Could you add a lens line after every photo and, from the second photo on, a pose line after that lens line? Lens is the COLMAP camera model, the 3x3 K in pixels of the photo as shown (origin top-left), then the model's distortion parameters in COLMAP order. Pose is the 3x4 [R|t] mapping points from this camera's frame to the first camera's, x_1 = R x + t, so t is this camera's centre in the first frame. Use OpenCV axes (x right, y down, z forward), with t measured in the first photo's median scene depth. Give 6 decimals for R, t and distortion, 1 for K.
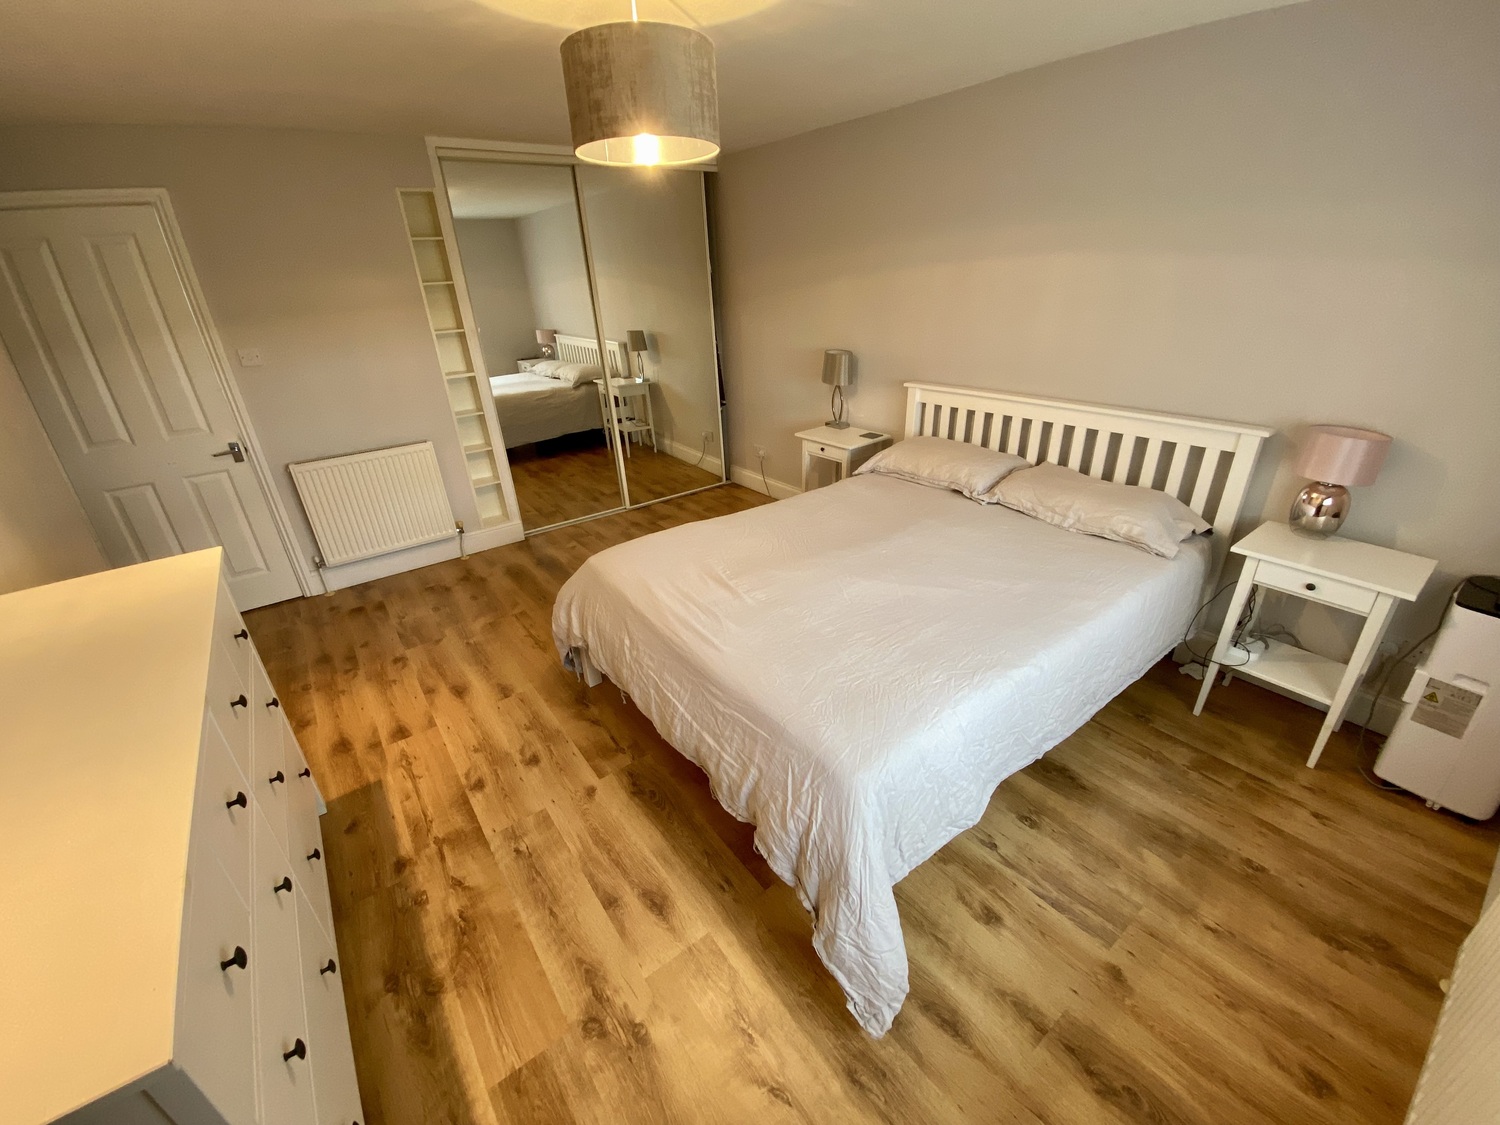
lens RADIAL K [[609.5, 0, 750.0], [0, 609.5, 562.5], [0, 0, 1]] dist [0.048589, -0.045248]
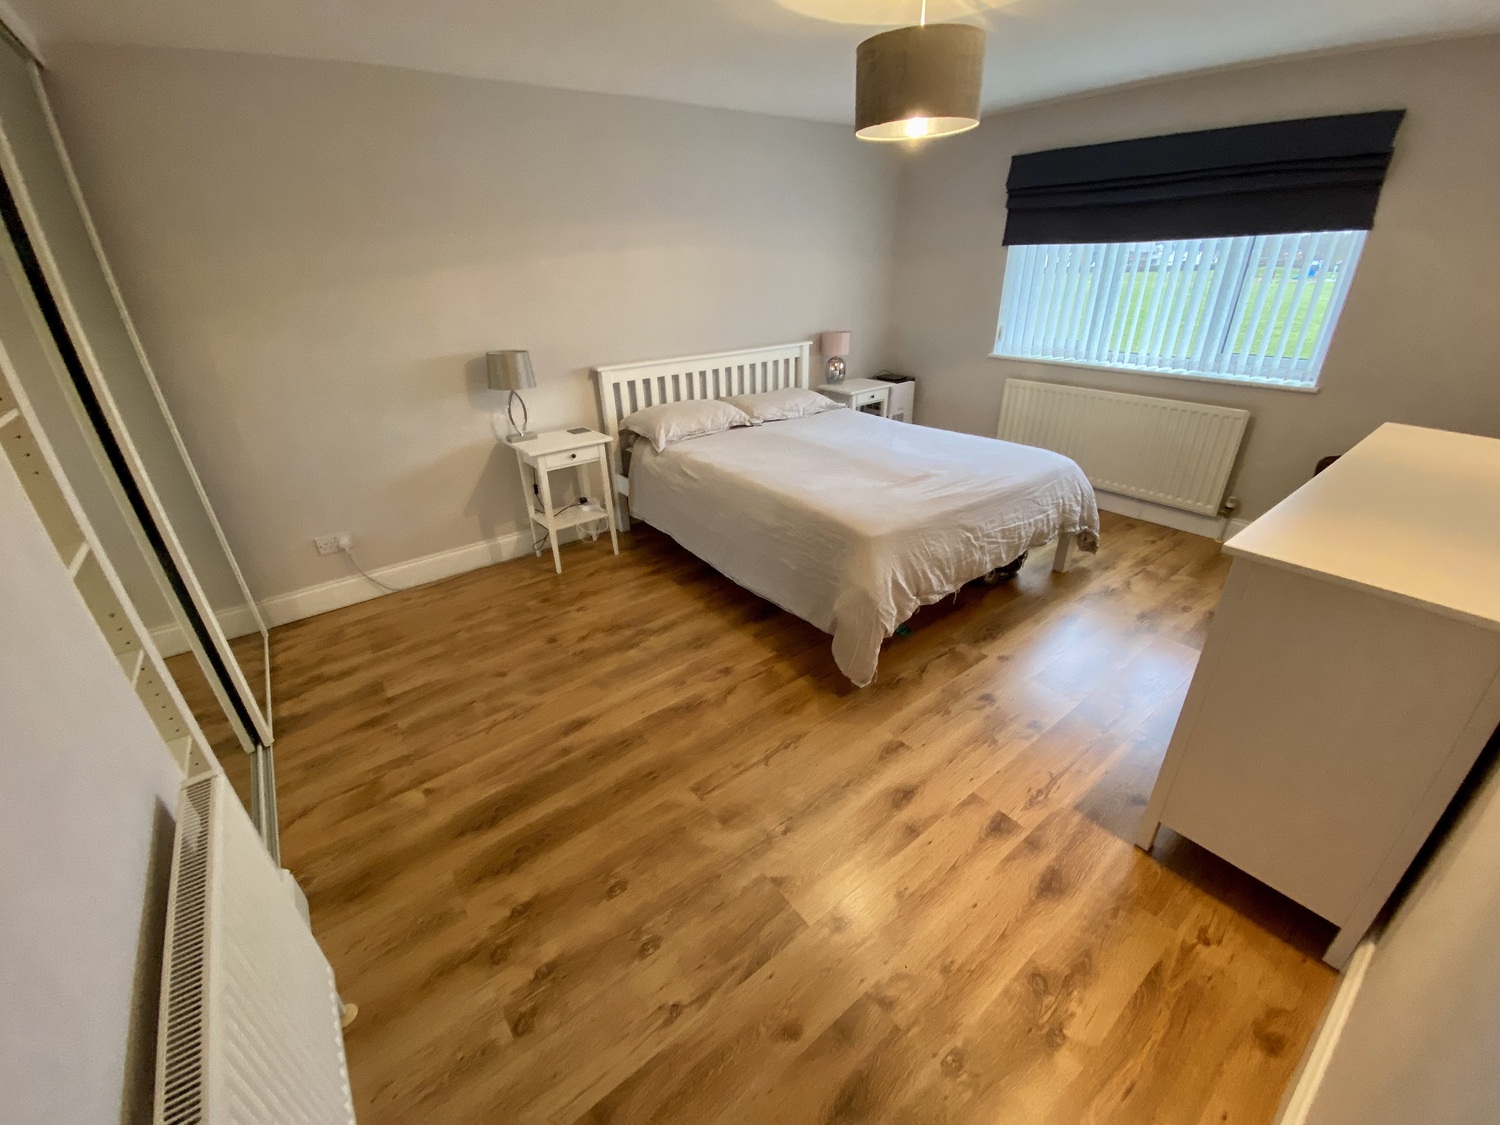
lens RADIAL K [[609.5, 0, 750.0], [0, 609.5, 562.5], [0, 0, 1]] dist [0.048589, -0.045248]
pose [[-0.021729, -0.402192, 0.915298, -1.029223], [0.451608, 0.812838, 0.367891, -0.366316], [-0.891952, 0.421350, 0.163971, 0.932963]]
